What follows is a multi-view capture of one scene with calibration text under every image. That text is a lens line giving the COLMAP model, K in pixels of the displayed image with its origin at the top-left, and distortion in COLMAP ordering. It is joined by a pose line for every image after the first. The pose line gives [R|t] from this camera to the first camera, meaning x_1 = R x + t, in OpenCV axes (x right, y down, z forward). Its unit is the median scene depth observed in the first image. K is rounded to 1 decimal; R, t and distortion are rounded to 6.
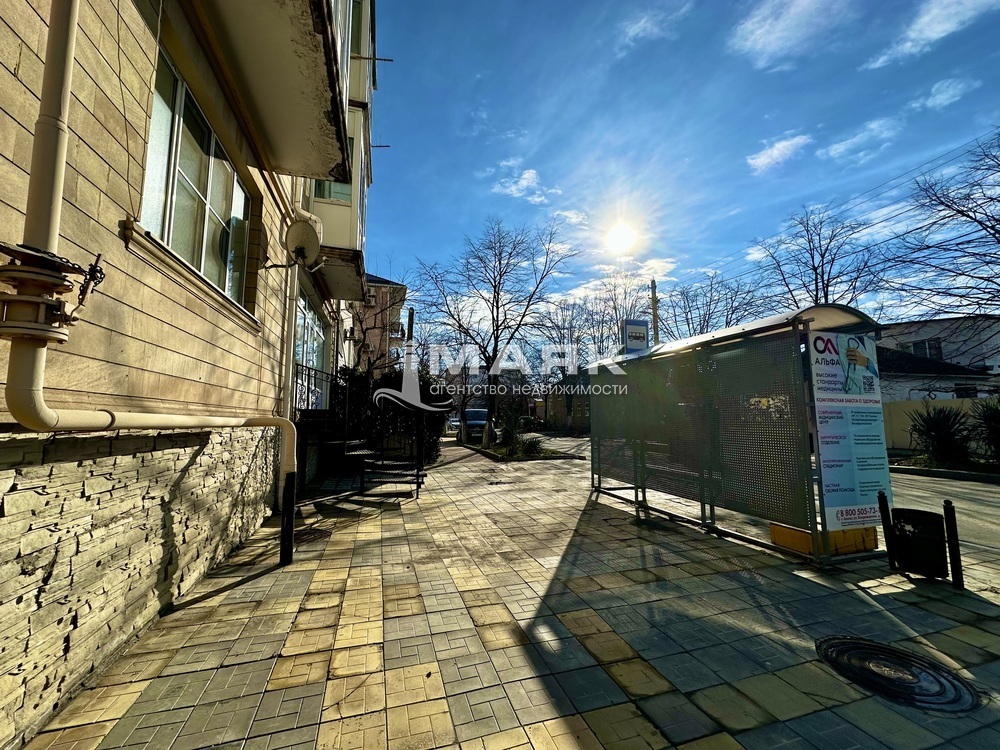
lens RADIAL K [[397.7, 0, 501.3], [0, 397.7, 374.9], [0, 0, 1]] dist [-0.002728, 0.000334]
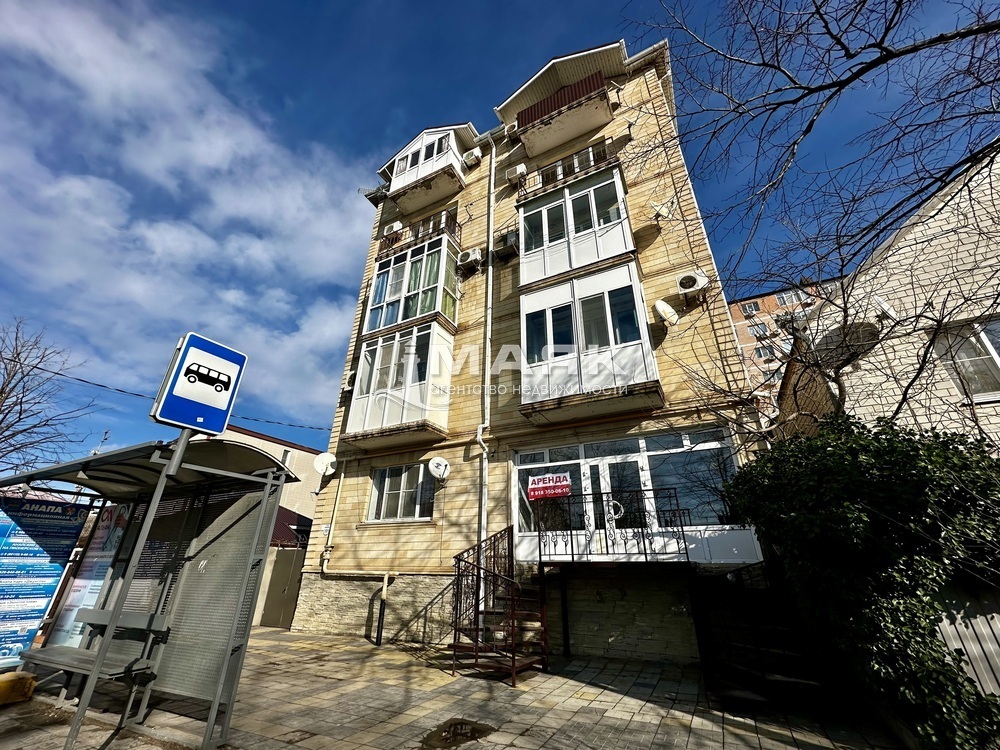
lens RADIAL K [[397.7, 0, 500.9], [0, 397.7, 377.5], [0, 0, 1]] dist [-0.002728, 0.000334]
pose [[-0.689336, -0.314911, -0.652416, 1.101098], [0.080171, 0.861885, -0.500726, 0.443573], [0.719992, -0.397474, -0.568881, 4.151561]]
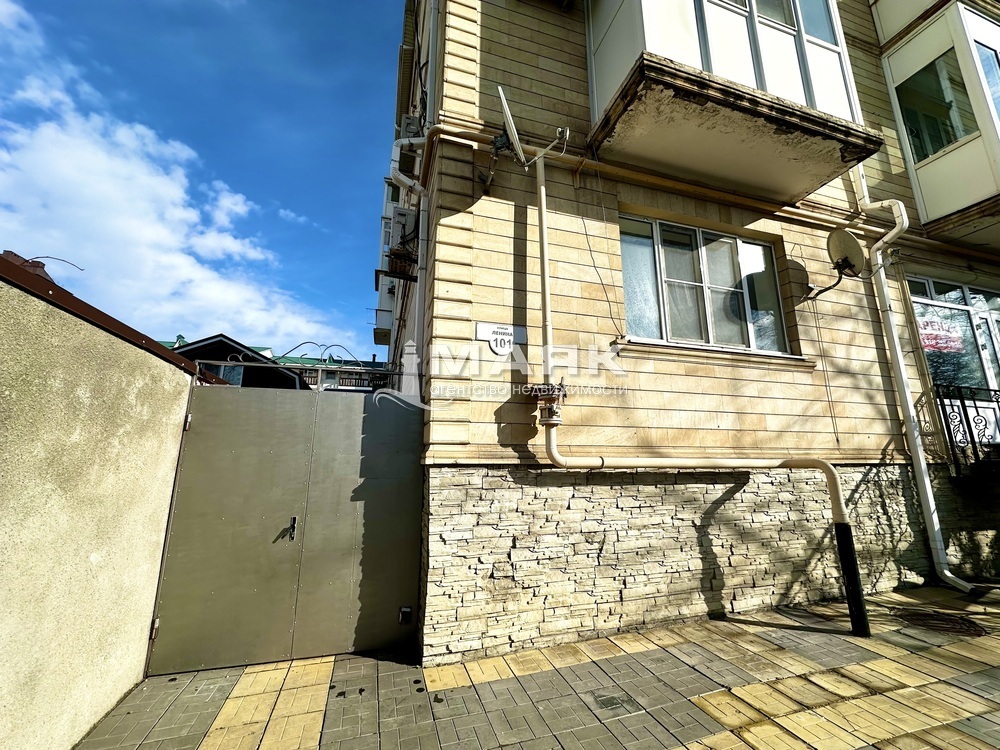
lens RADIAL K [[397.7, 0, 497.9], [0, 397.7, 374.4], [0, 0, 1]] dist [-0.002728, 0.000334]
pose [[-0.001075, -0.202149, -0.979354, 0.496353], [0.113263, 0.973028, -0.200967, 0.022965], [0.993564, -0.111141, 0.021850, 0.344861]]
